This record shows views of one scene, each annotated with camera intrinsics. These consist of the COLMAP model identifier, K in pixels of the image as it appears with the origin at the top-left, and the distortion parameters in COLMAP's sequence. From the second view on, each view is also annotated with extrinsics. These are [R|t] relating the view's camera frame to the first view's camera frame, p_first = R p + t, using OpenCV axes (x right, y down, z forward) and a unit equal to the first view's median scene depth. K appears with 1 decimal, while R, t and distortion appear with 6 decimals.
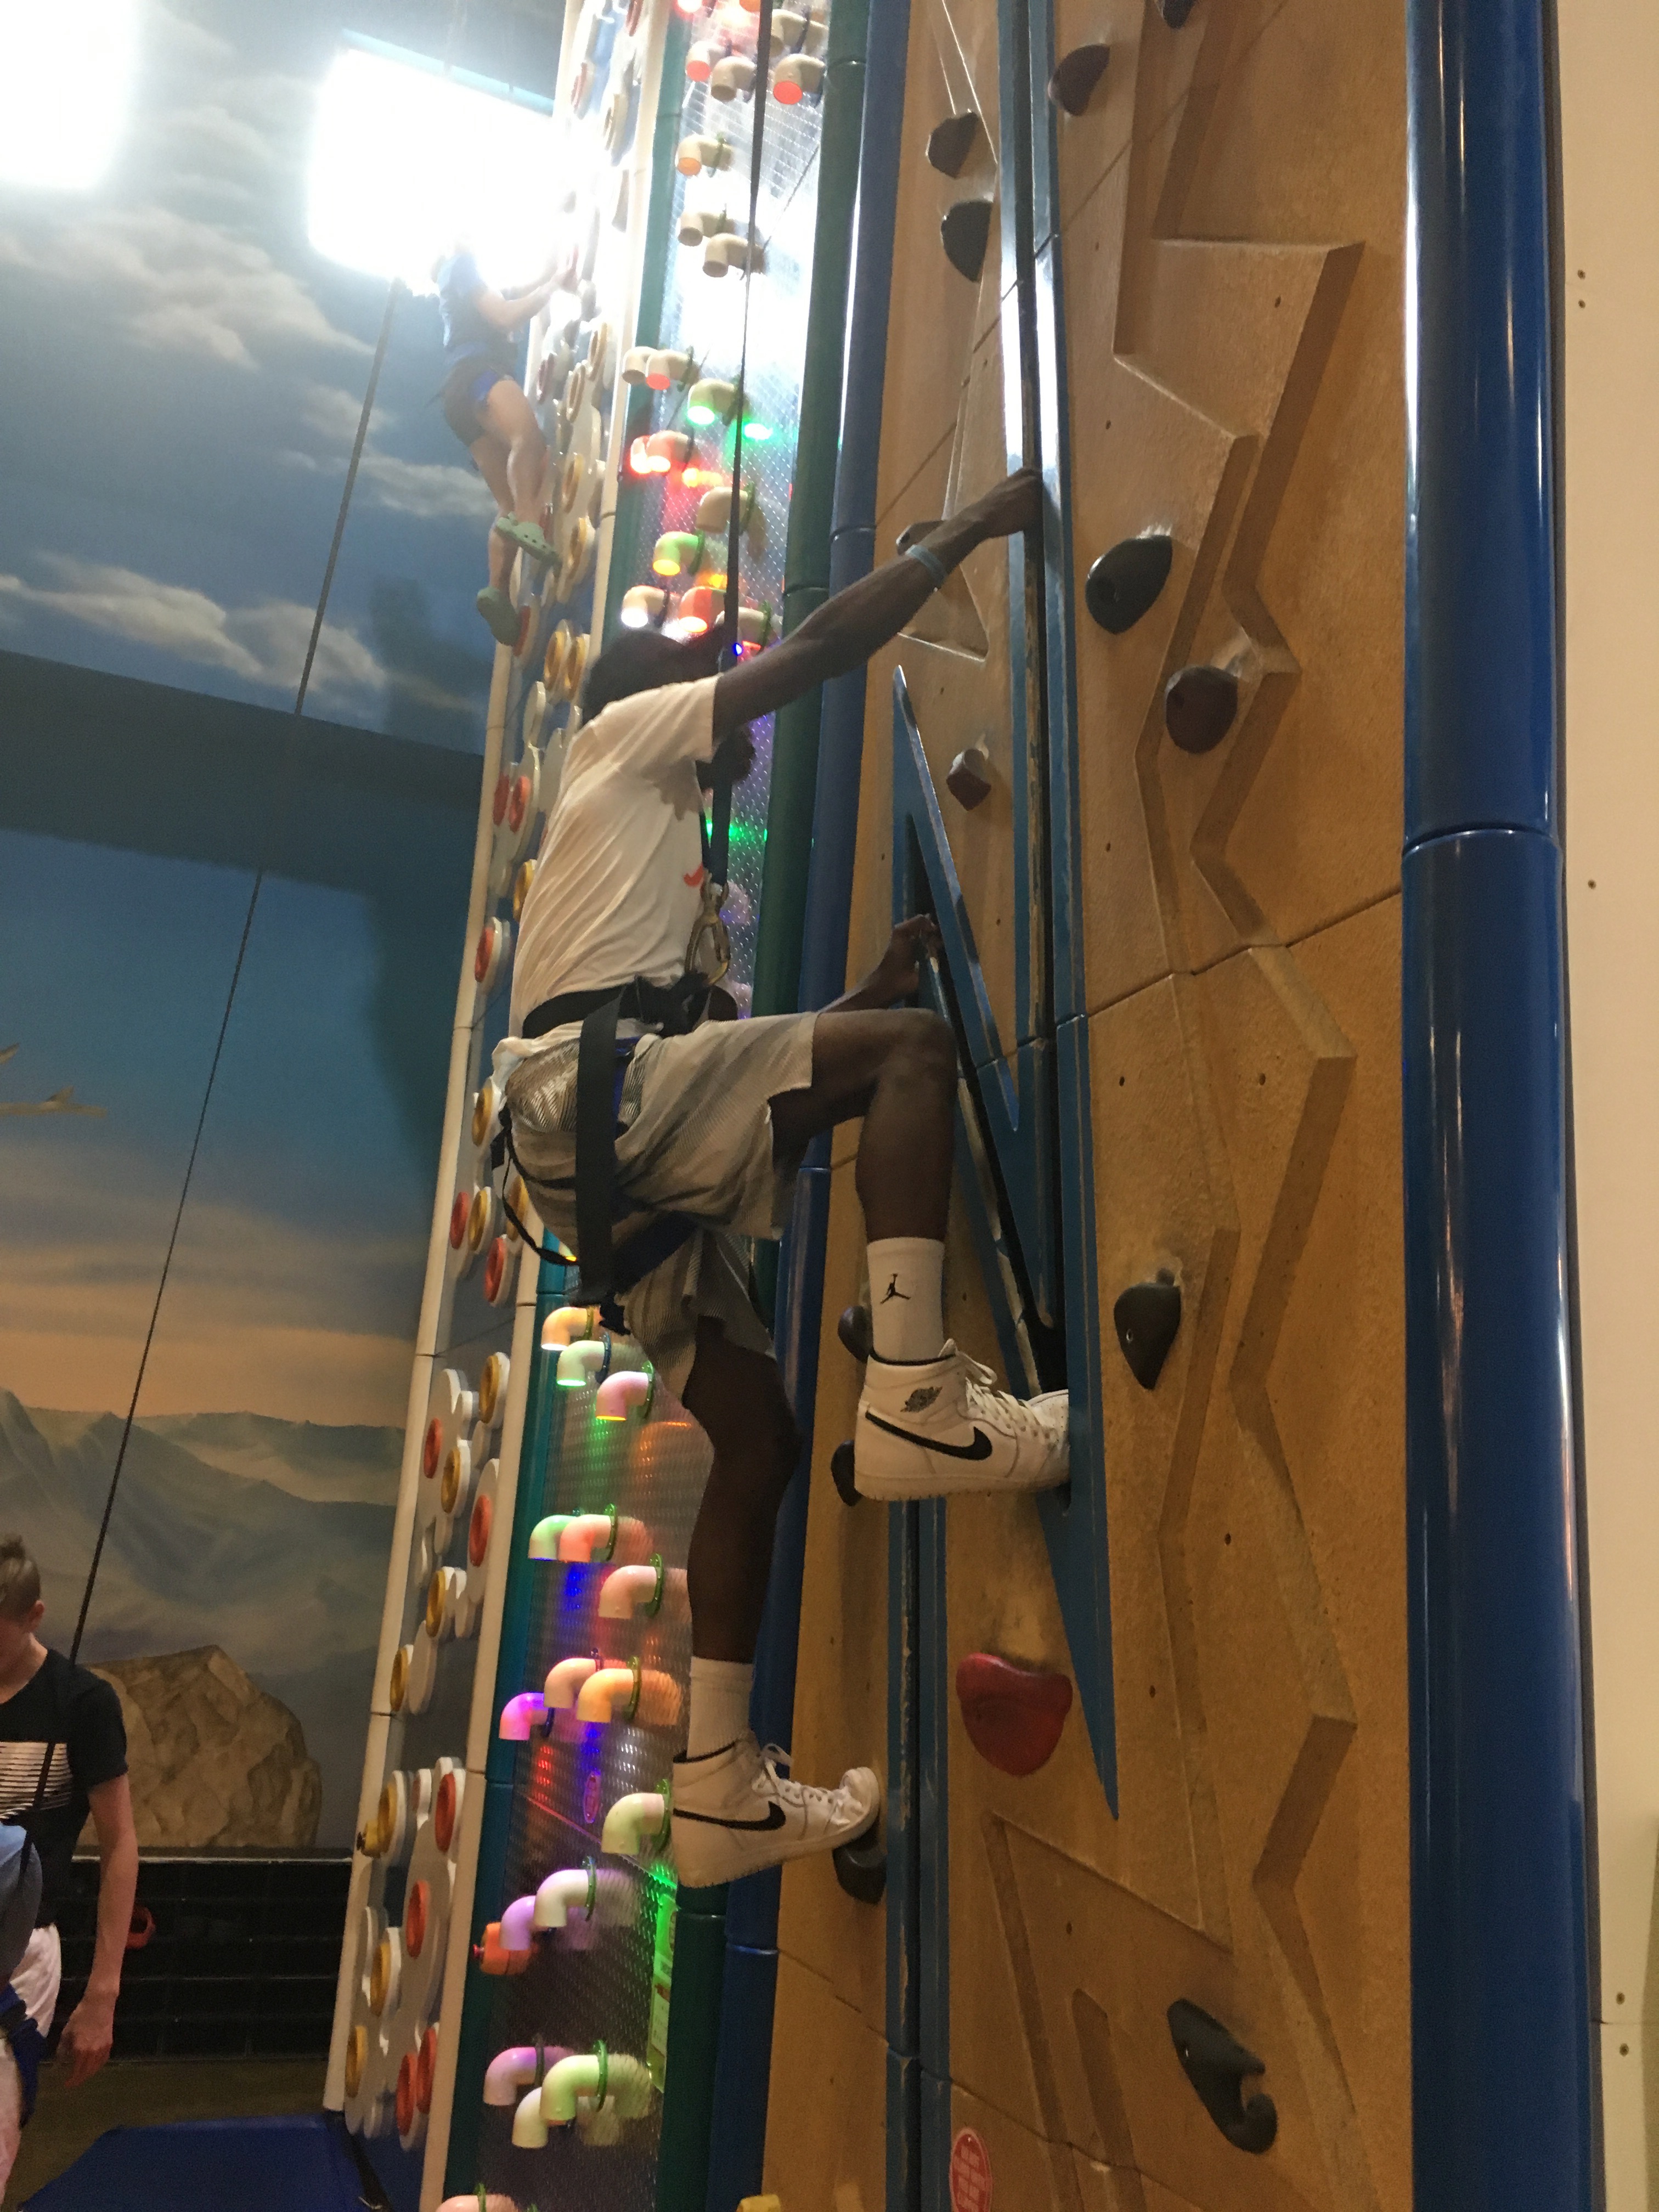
lens RADIAL K [[1887.2, 0, 836.3], [0, 1887.2, 1096.1], [0, 0, 1]] dist [0.091089, -0.127643]
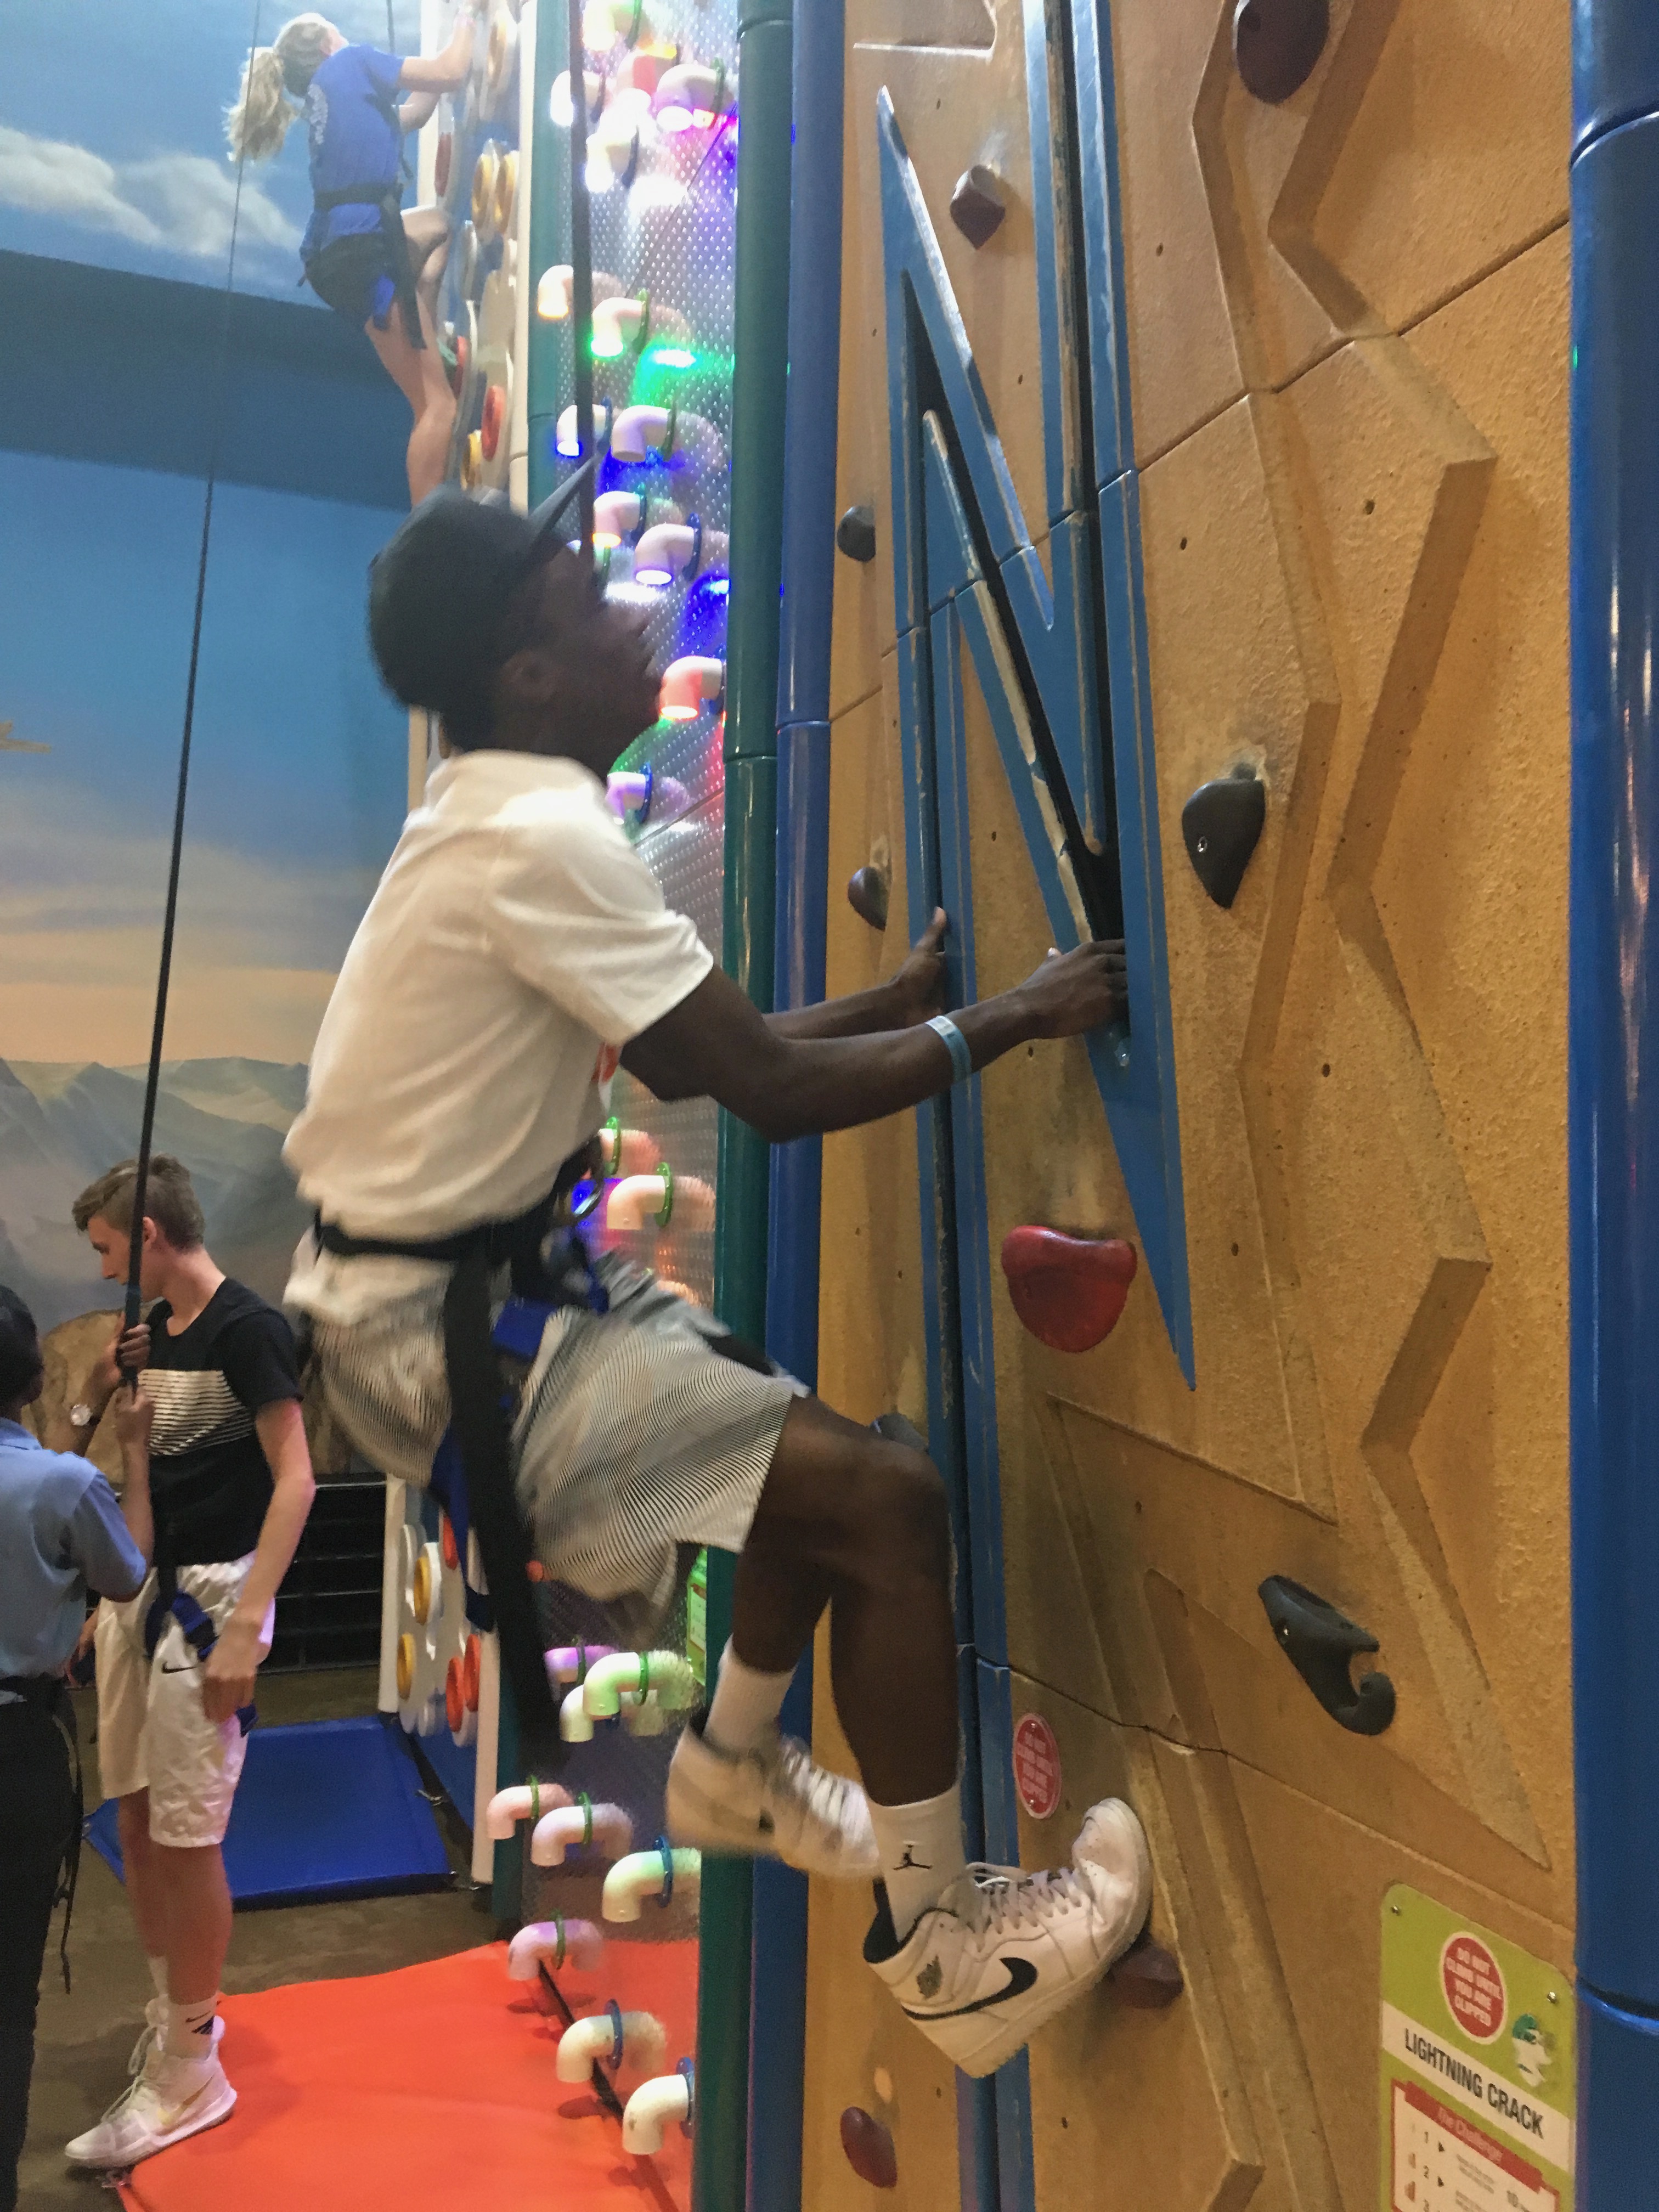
lens RADIAL K [[1887.2, 0, 836.3], [0, 1887.2, 1096.1], [0, 0, 1]] dist [0.091089, -0.127643]
pose [[0.998815, -0.048590, -0.002662, -0.009116], [0.048228, 0.981091, 0.187441, 0.068393], [-0.006496, -0.187347, 0.982272, 0.153816]]
